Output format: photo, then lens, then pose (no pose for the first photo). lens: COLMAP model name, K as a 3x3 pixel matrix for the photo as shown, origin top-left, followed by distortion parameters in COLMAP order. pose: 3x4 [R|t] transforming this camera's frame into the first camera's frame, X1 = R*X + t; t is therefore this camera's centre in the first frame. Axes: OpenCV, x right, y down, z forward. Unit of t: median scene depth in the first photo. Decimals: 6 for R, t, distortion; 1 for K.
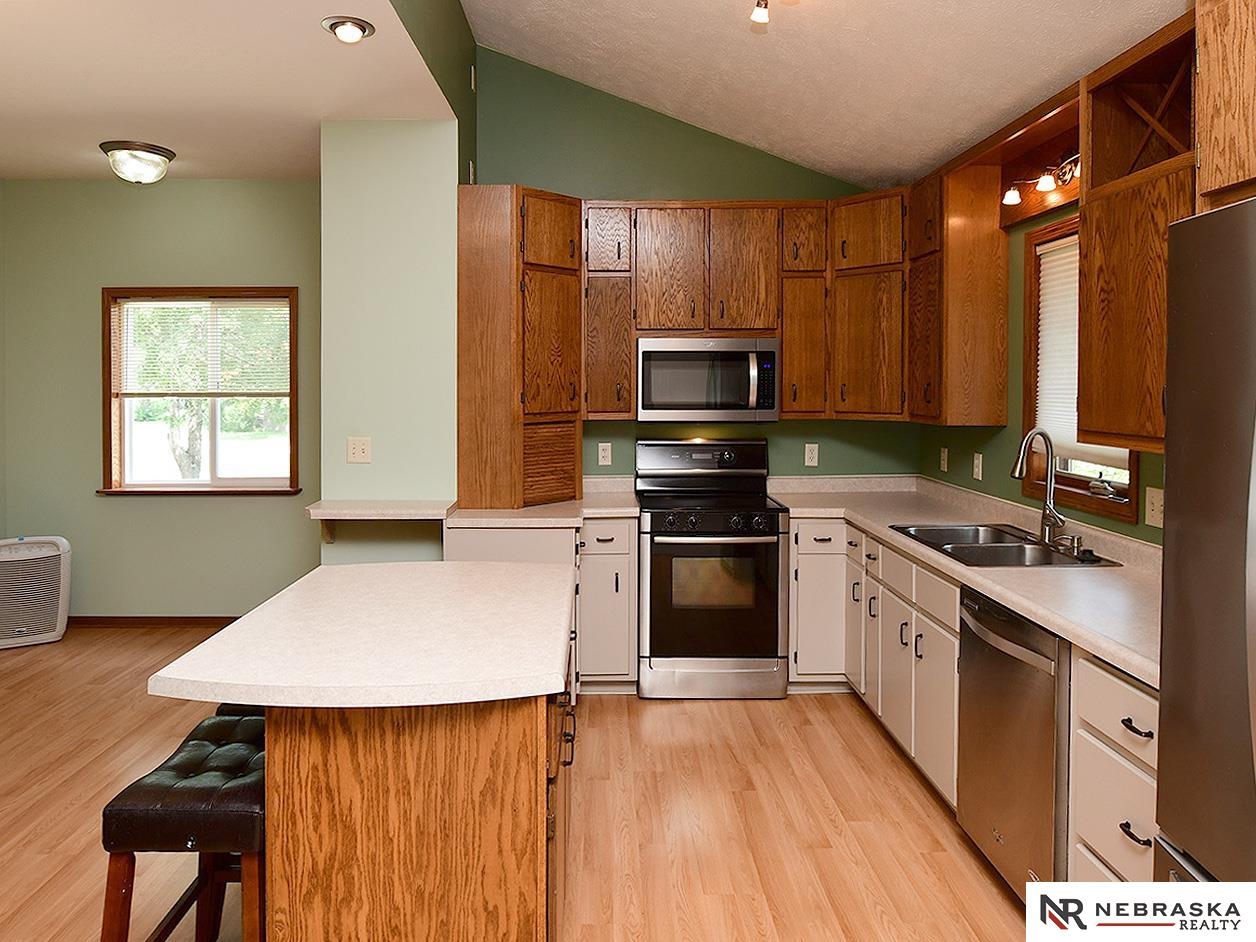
lens RADIAL K [[785.1, 0, 623.1], [0, 785.1, 396.3], [0, 0, 1]] dist [-0.007839, -0.003803]
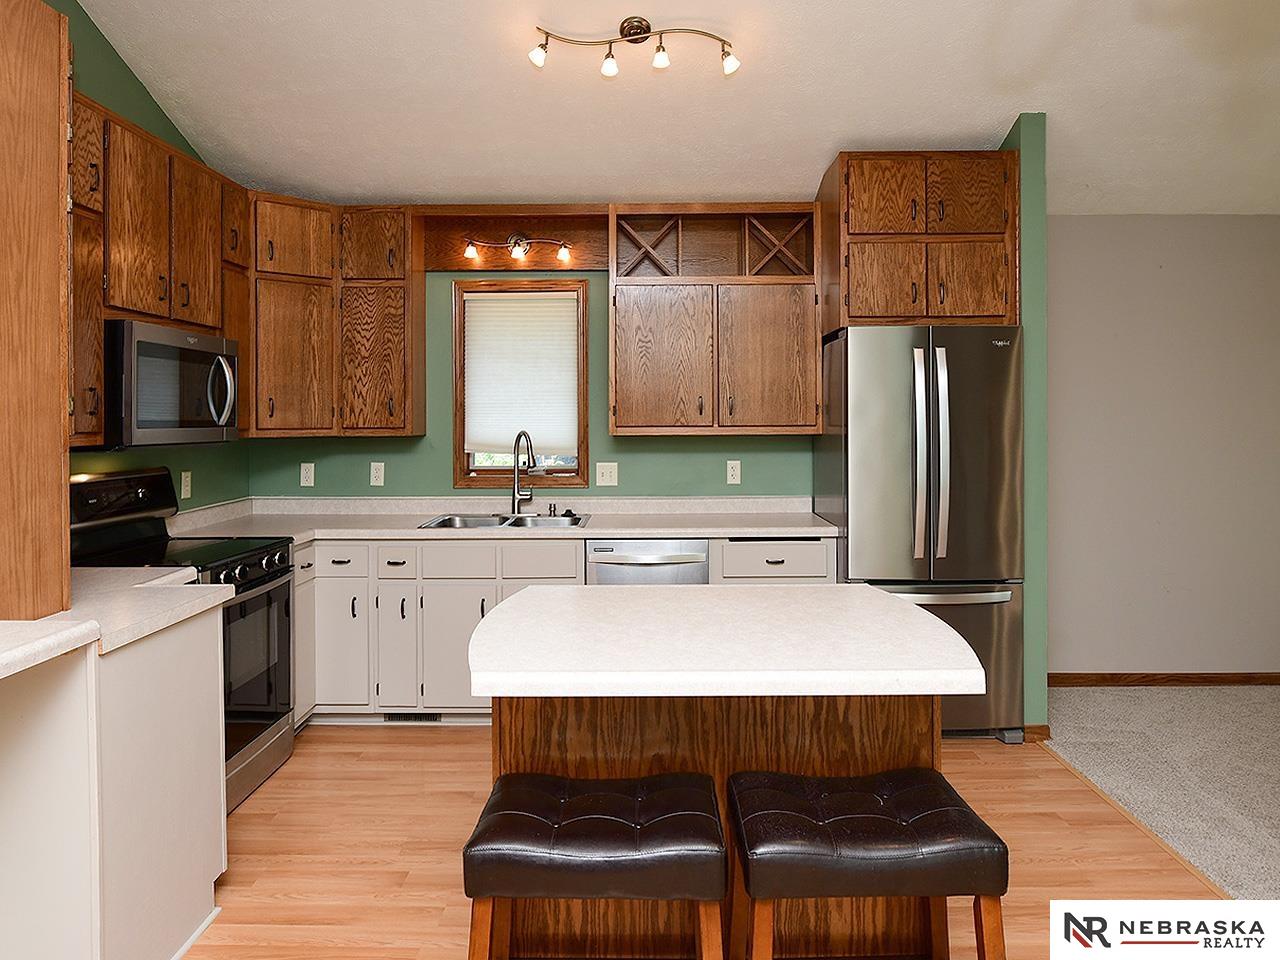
lens RADIAL K [[769.9, 0, 663.1], [0, 769.9, 426.0], [0, 0, 1]] dist [-0.002458, -0.003610]
pose [[0.046935, -0.010039, 0.998848, -0.588048], [0.022569, 0.999705, 0.008987, 0.018619], [-0.998643, 0.022121, 0.047147, 0.506394]]
